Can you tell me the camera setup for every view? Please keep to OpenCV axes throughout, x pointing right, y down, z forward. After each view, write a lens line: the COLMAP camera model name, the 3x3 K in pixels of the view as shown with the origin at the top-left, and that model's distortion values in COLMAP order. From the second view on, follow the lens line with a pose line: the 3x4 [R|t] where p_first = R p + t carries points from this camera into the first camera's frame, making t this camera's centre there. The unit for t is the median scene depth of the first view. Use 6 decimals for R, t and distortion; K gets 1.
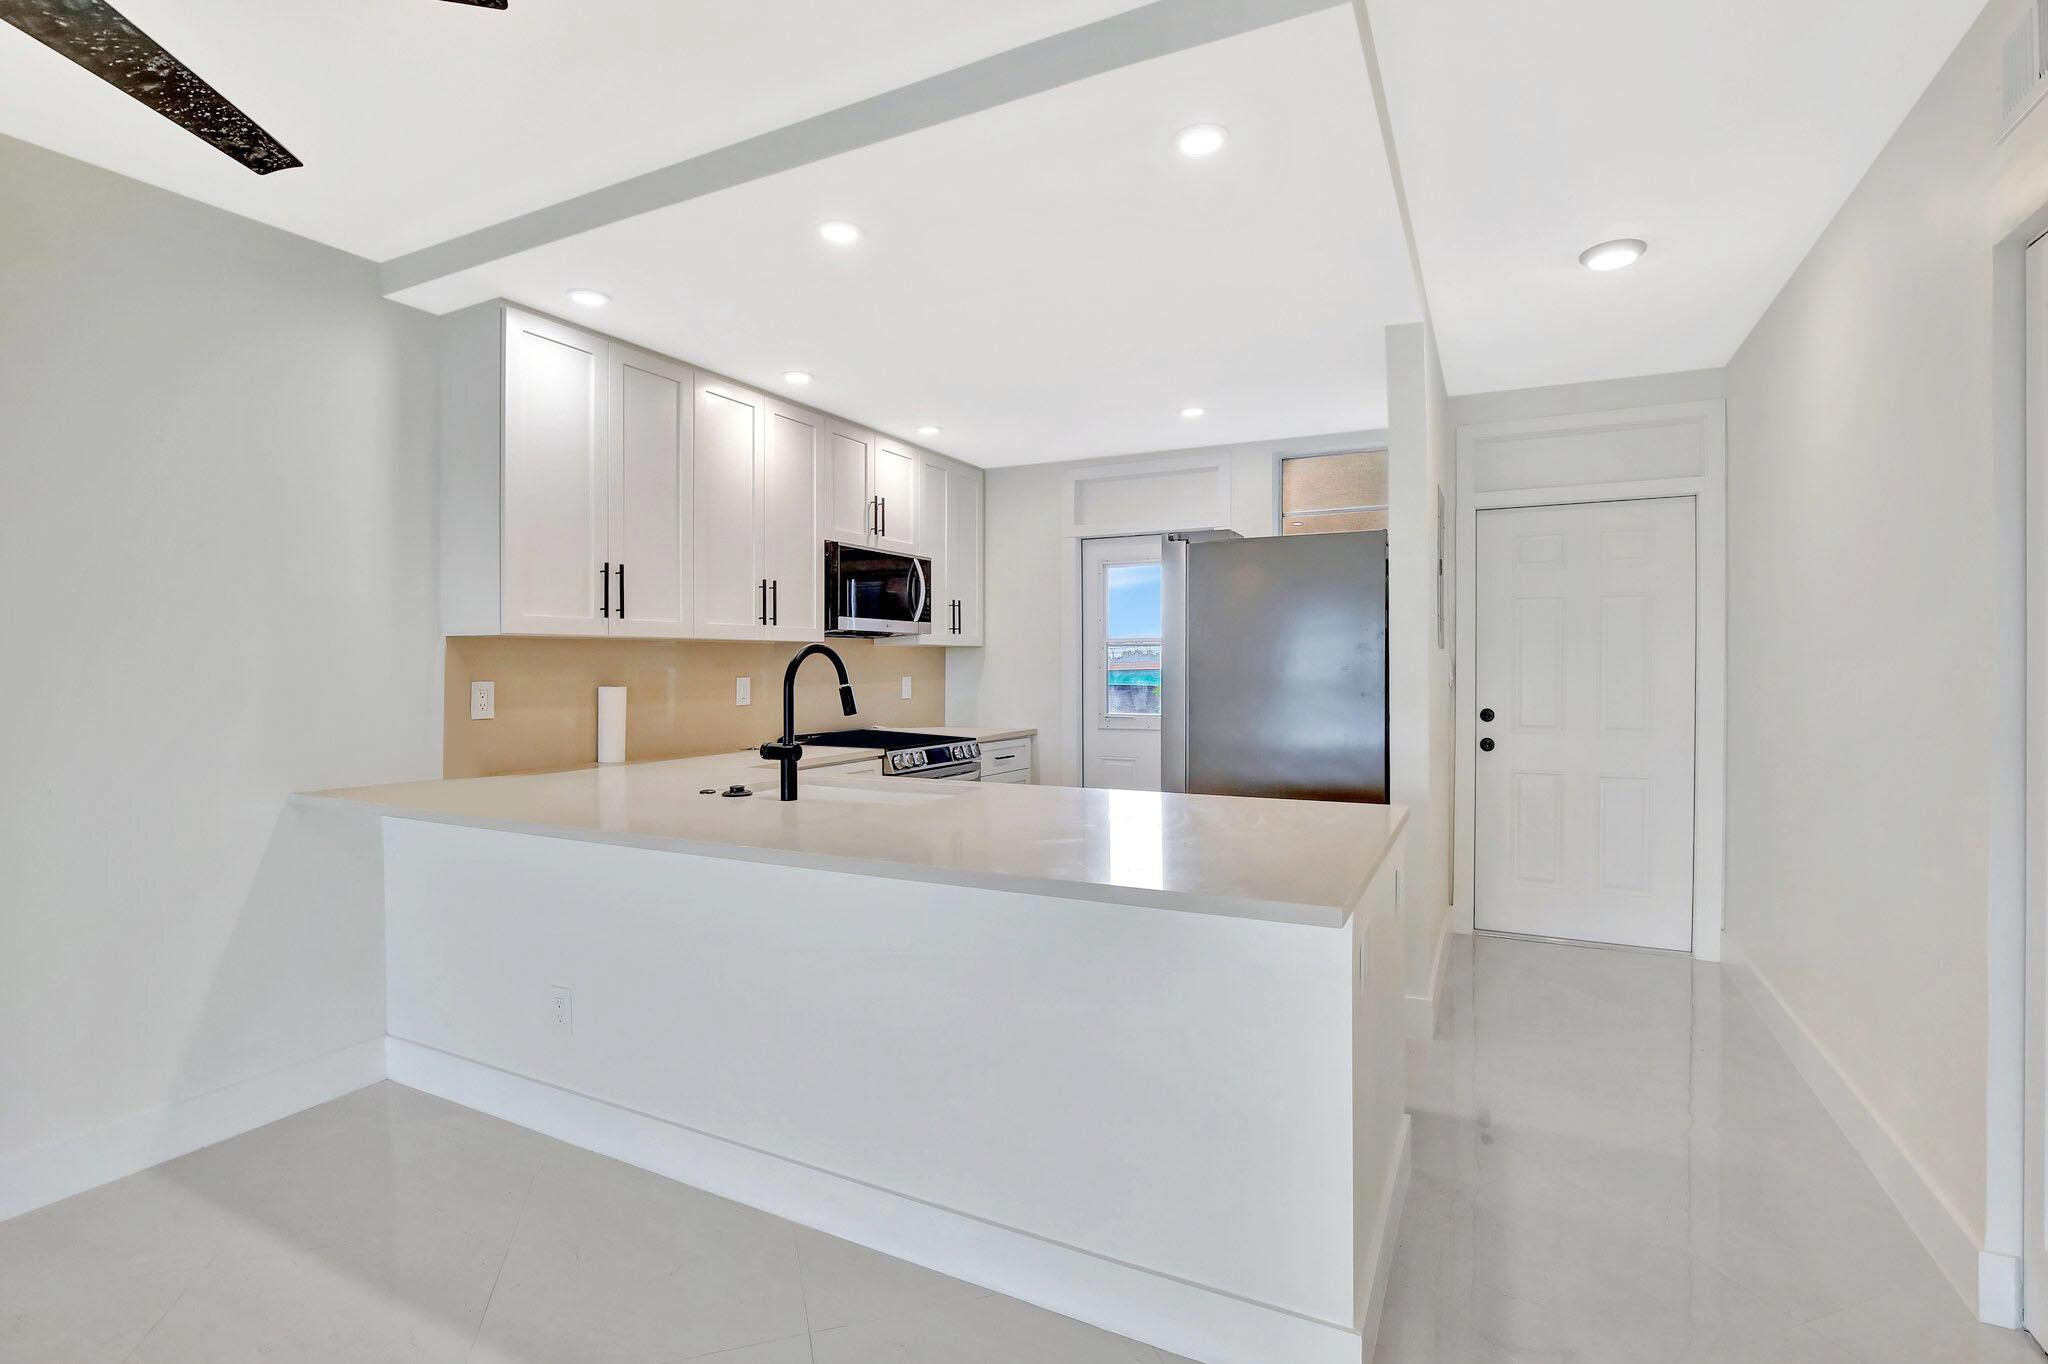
lens RADIAL K [[956.8, 0, 1041.8], [0, 956.8, 671.1], [0, 0, 1]] dist [-0.021977, 0.006607]
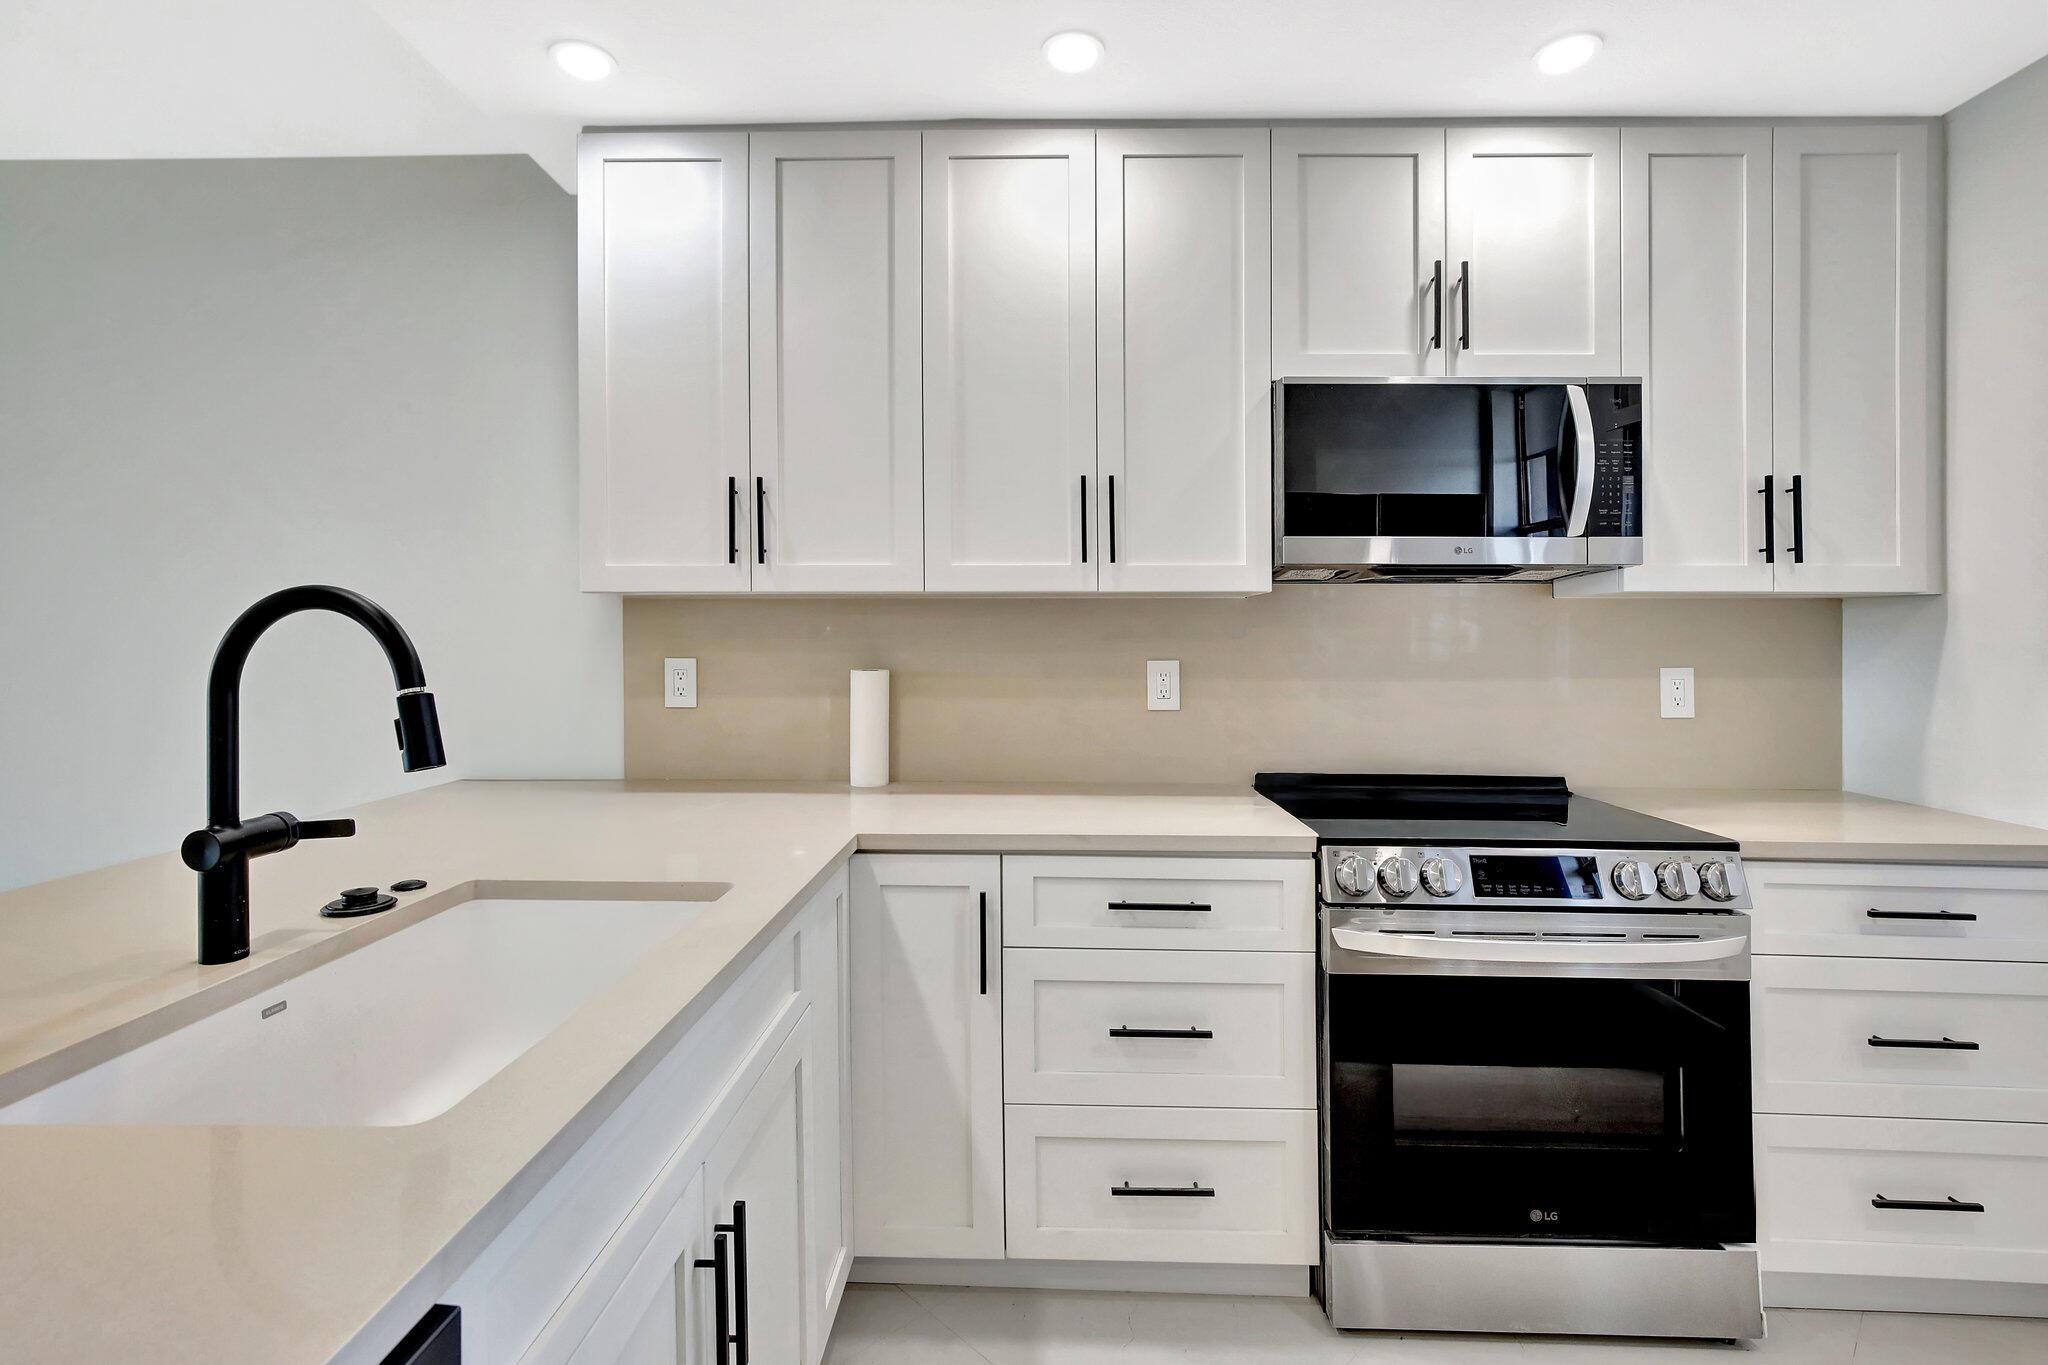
lens RADIAL K [[956.8, 0, 1039.8], [0, 956.8, 618.0], [0, 0, 1]] dist [-0.021977, 0.006607]
pose [[0.439846, -0.012851, -0.897981, 0.147688], [-0.012522, 0.999713, -0.020440, -0.005981], [0.897986, 0.020235, 0.439558, 0.664103]]
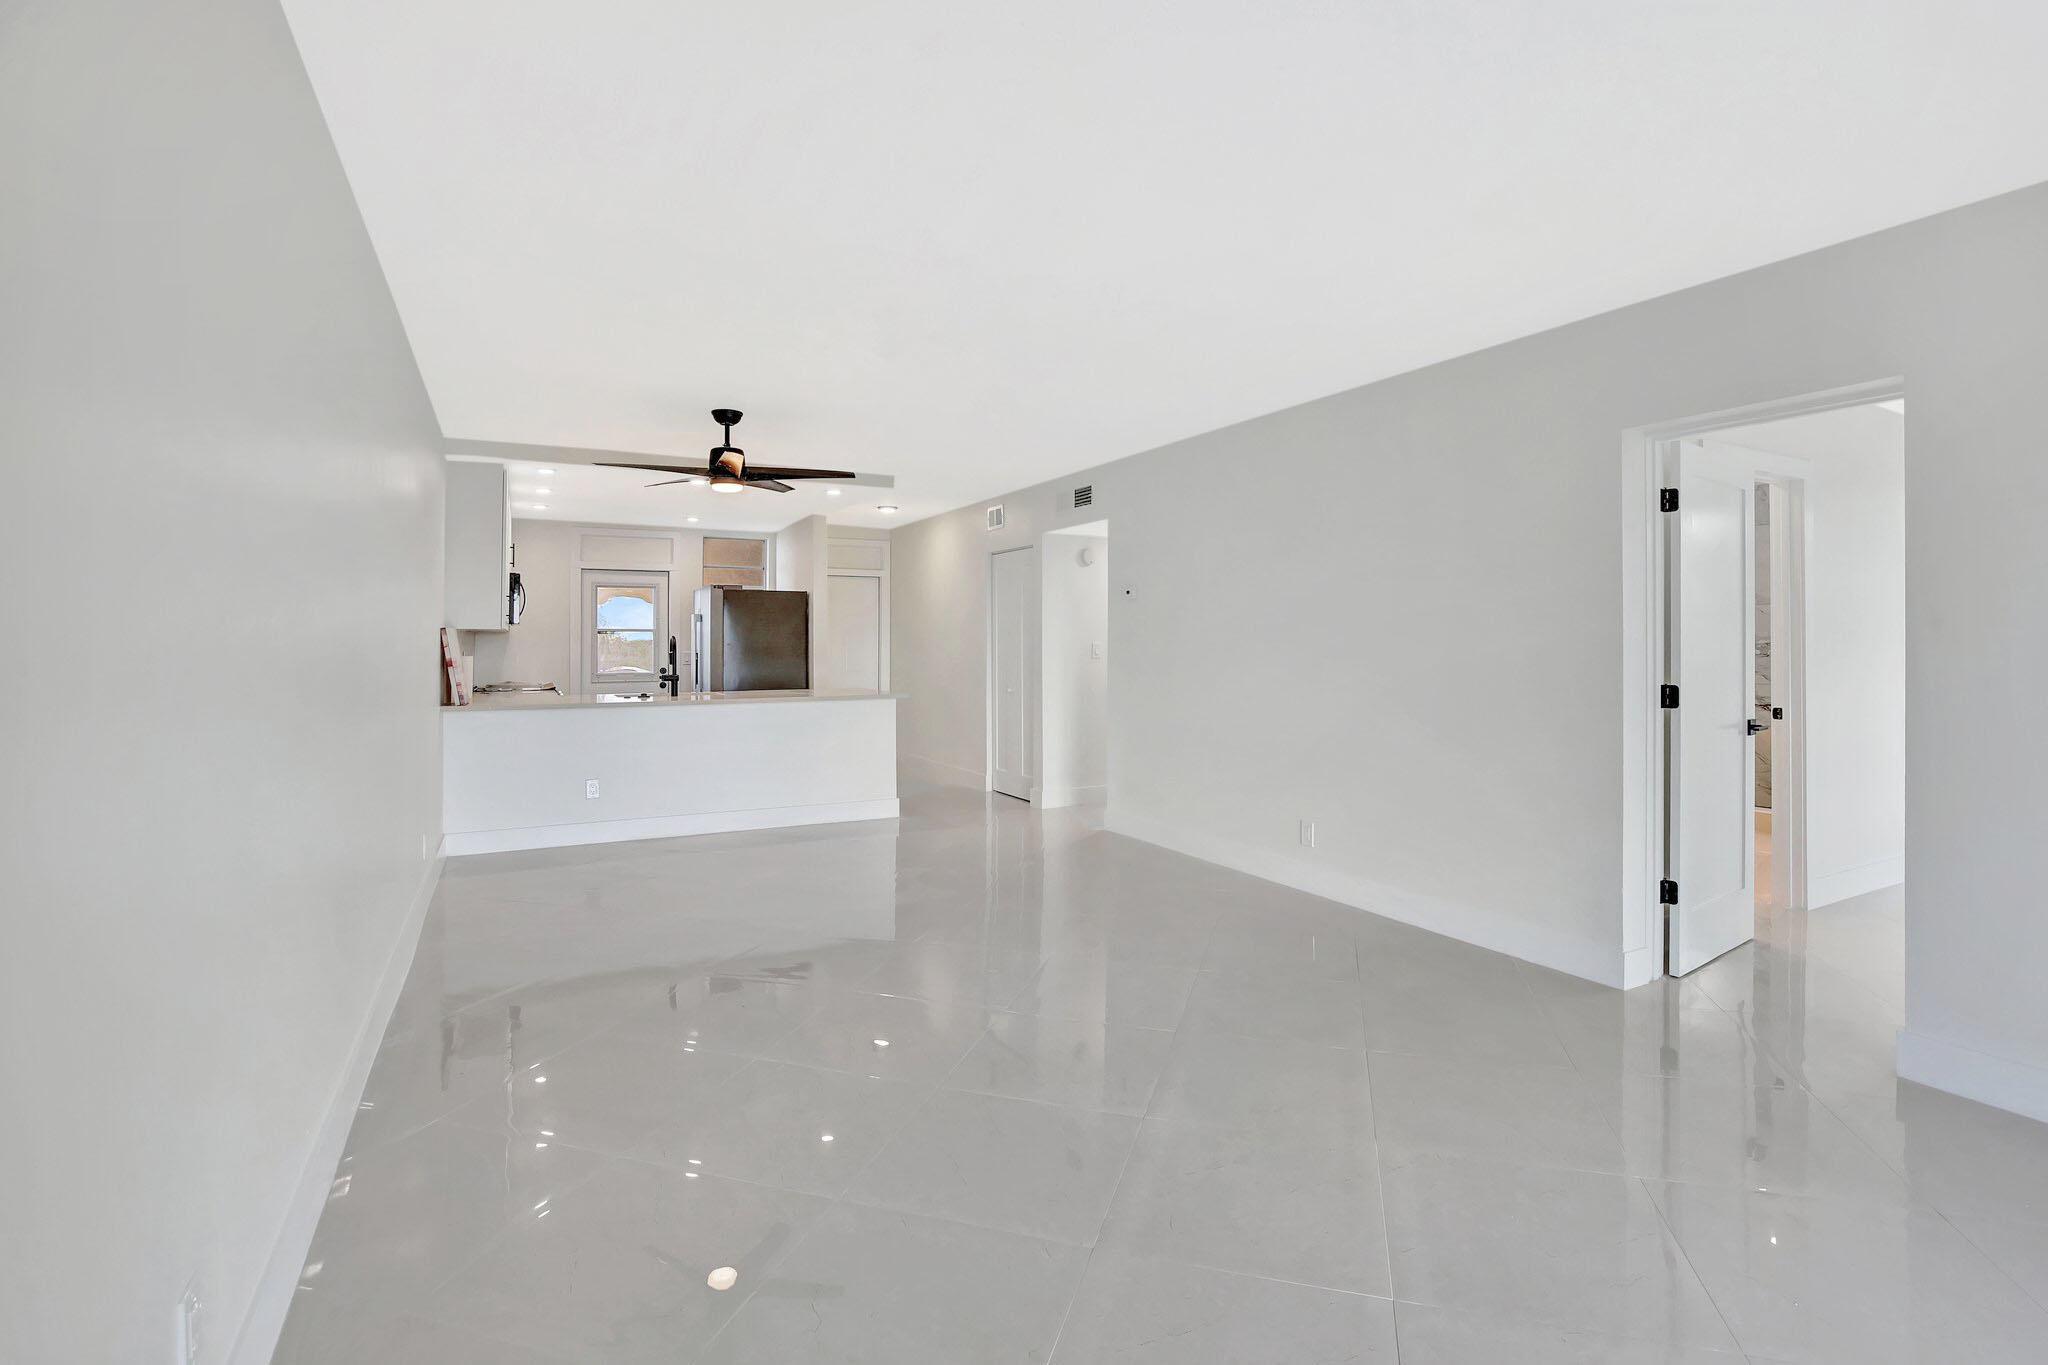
lens RADIAL K [[956.8, 0, 1024.8], [0, 956.8, 665.5], [0, 0, 1]] dist [-0.021977, 0.006607]
pose [[0.606666, -0.015831, 0.794799, -1.006574], [0.006125, 0.999865, 0.015241, 0.010958], [-0.794933, -0.004378, 0.606681, -0.771926]]
